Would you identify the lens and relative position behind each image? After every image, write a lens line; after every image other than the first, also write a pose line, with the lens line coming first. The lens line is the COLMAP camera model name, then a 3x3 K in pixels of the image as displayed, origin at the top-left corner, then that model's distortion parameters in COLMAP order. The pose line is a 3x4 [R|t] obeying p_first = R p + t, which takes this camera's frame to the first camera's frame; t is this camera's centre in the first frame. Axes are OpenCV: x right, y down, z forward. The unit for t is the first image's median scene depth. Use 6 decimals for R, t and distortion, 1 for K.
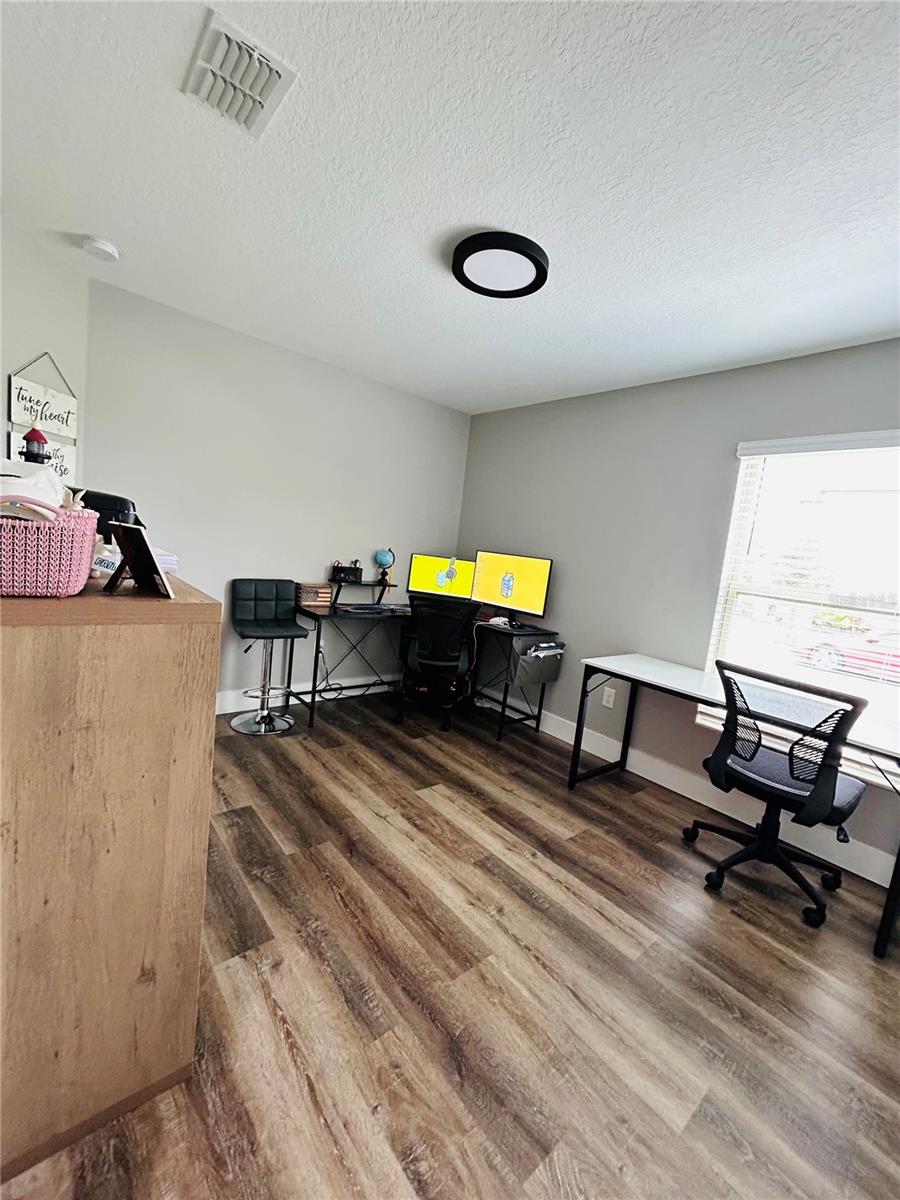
lens RADIAL K [[485.4, 0, 451.4], [0, 485.4, 597.4], [0, 0, 1]] dist [0.000941, 0.000132]
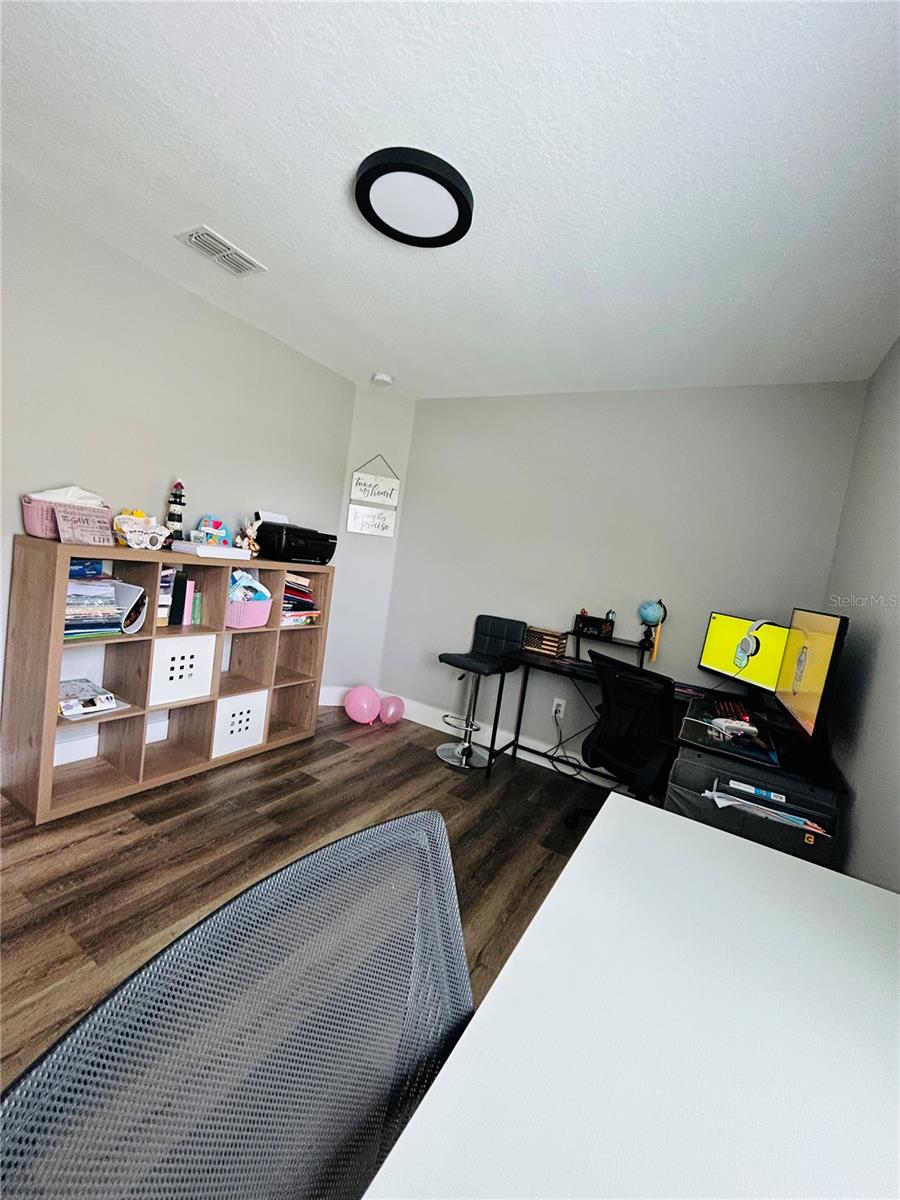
lens RADIAL K [[485.4, 0, 451.4], [0, 485.4, 597.4], [0, 0, 1]] dist [0.000941, 0.000132]
pose [[0.340740, 0.009736, -0.940107, 0.664484], [-0.203213, 0.977071, -0.063536, 0.008597], [0.917933, 0.212691, 0.334906, 0.684392]]
